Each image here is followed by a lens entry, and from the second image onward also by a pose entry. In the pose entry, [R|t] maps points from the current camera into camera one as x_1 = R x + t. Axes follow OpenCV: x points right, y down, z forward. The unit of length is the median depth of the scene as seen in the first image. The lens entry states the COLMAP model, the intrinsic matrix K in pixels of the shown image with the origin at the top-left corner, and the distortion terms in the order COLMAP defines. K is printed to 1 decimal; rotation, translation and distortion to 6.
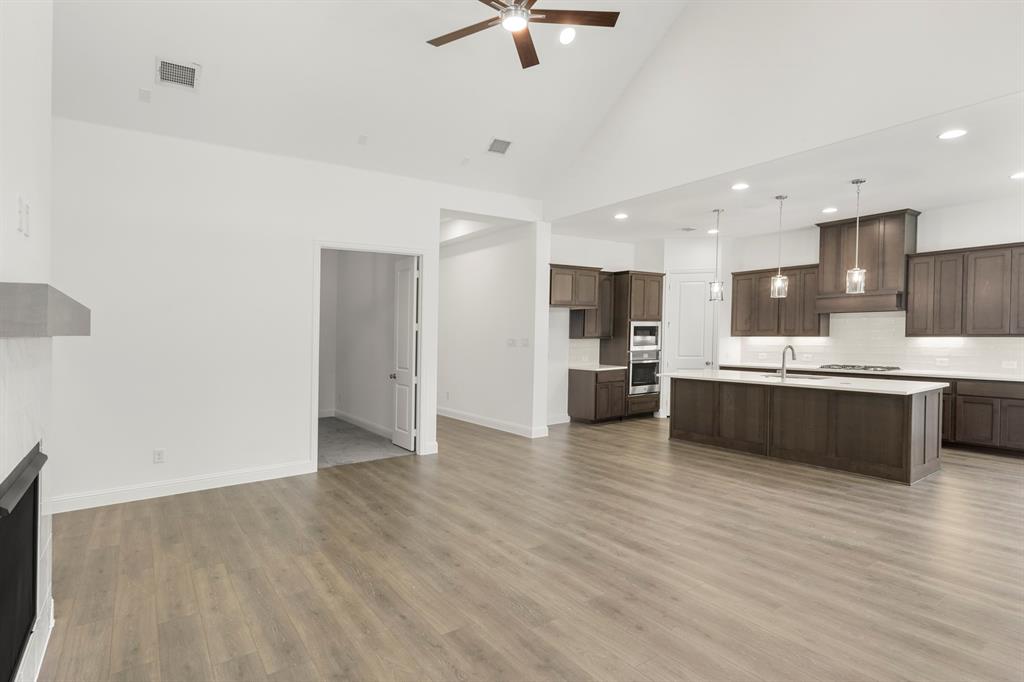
lens RADIAL K [[529.5, 0, 517.4], [0, 529.5, 345.8], [0, 0, 1]] dist [0.011292, -0.000293]
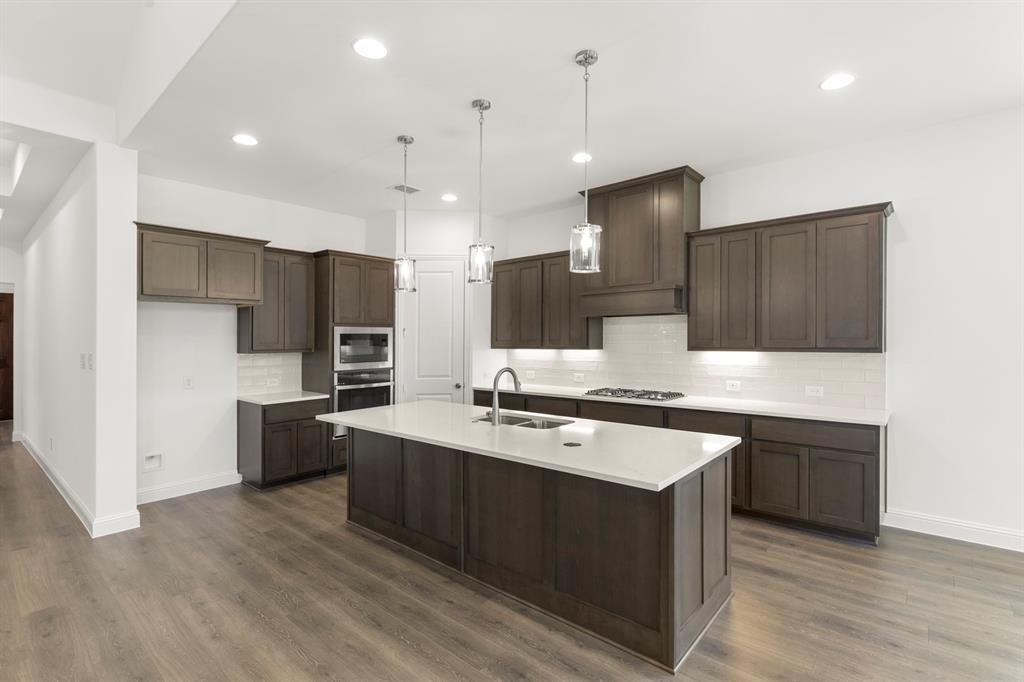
lens RADIAL K [[487.8, 0, 515.7], [0, 487.8, 337.3], [0, 0, 1]] dist [0.000408, -0.000663]
pose [[0.970472, 0.003345, 0.241190, 0.369940], [0.004323, 0.999502, -0.031255, -0.016297], [-0.241174, 0.031374, 0.969975, 0.451591]]
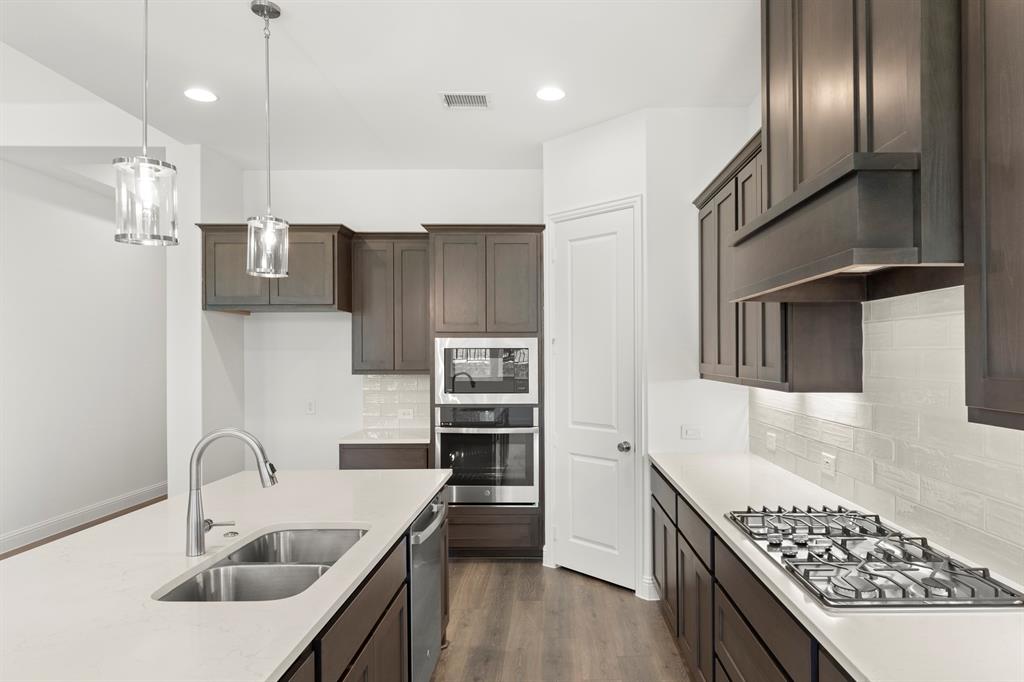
lens RADIAL K [[639.0, 0, 554.6], [0, 639.0, 348.9], [0, 0, 1]] dist [-0.005857, -0.003266]
pose [[0.811746, 0.004019, -0.583997, 0.783404], [-0.022335, 0.999458, -0.024168, -0.033638], [0.583584, 0.032662, 0.811396, 0.802339]]
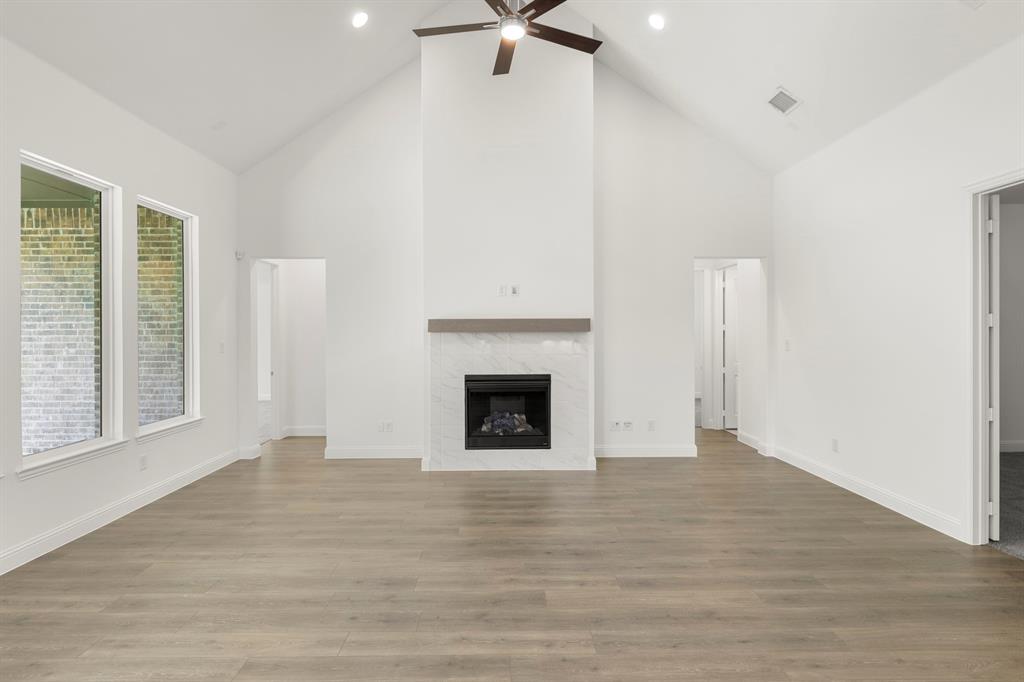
lens RADIAL K [[487.8, 0, 507.9], [0, 487.8, 338.0], [0, 0, 1]] dist [0.000408, -0.000663]
pose [[-0.566361, 0.020033, -0.823914, 0.376102], [-0.011912, 0.999401, 0.032488, -0.025015], [0.824071, 0.028215, -0.565784, 0.756771]]
